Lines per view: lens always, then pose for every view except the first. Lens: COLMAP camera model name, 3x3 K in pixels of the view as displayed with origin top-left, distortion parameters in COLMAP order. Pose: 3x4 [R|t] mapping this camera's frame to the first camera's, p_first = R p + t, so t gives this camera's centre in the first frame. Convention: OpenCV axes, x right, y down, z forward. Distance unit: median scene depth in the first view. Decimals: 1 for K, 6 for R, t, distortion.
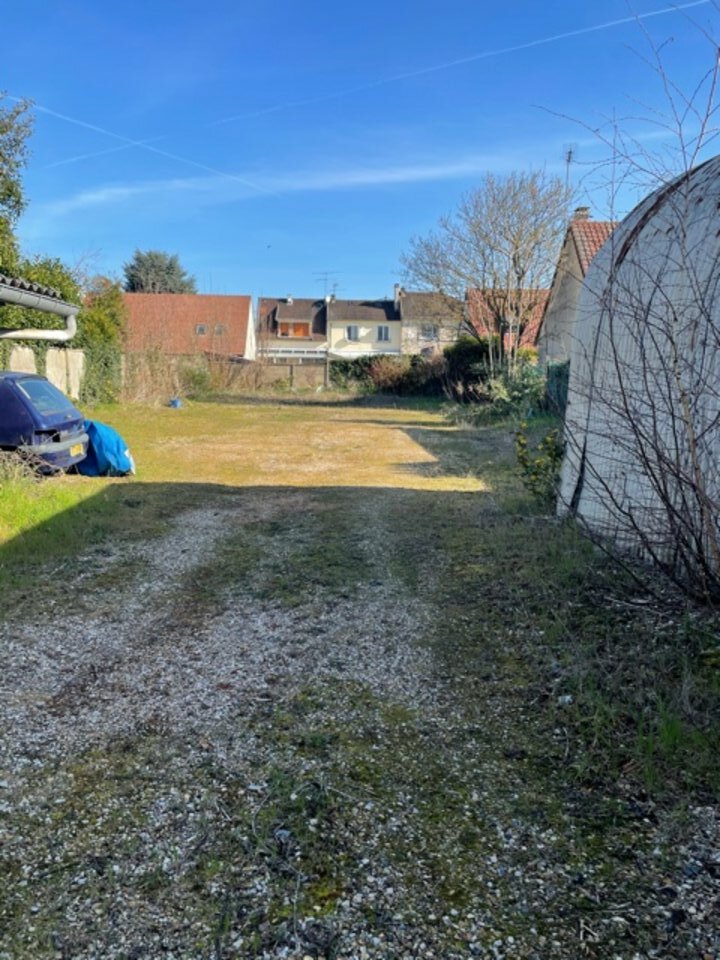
lens RADIAL K [[728.2, 0, 361.6], [0, 728.2, 483.2], [0, 0, 1]] dist [0.035781, -0.002829]
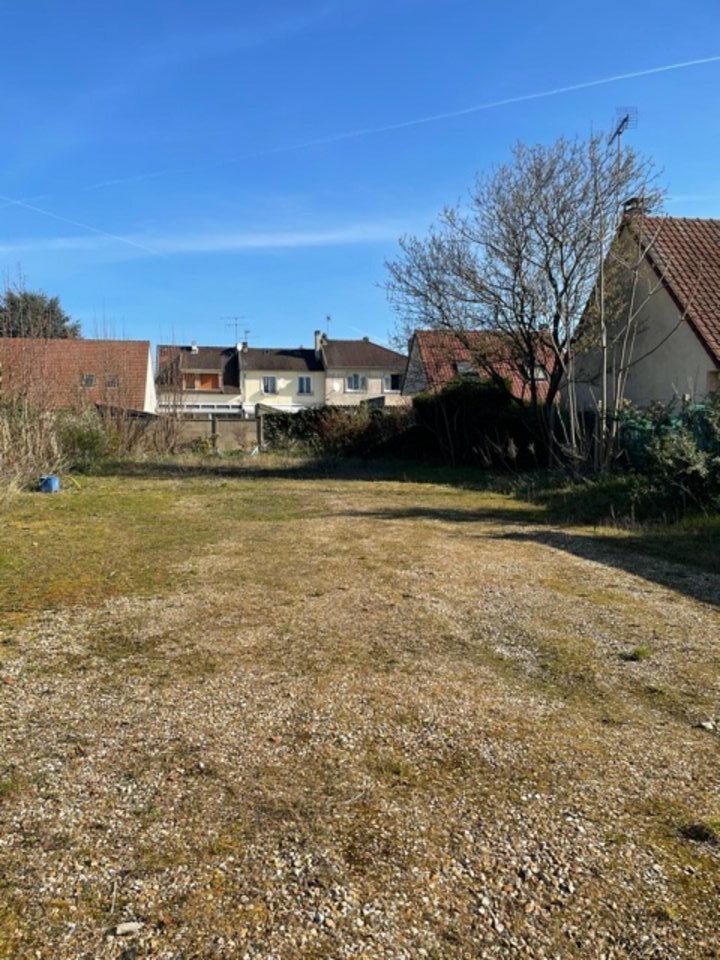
lens RADIAL K [[728.2, 0, 355.1], [0, 728.2, 480.5], [0, 0, 1]] dist [0.035781, -0.002829]
pose [[0.990472, -0.021634, 0.136005, -0.032880], [0.032618, 0.996336, -0.079057, -0.020384], [-0.133797, 0.082740, 0.987549, 0.138415]]
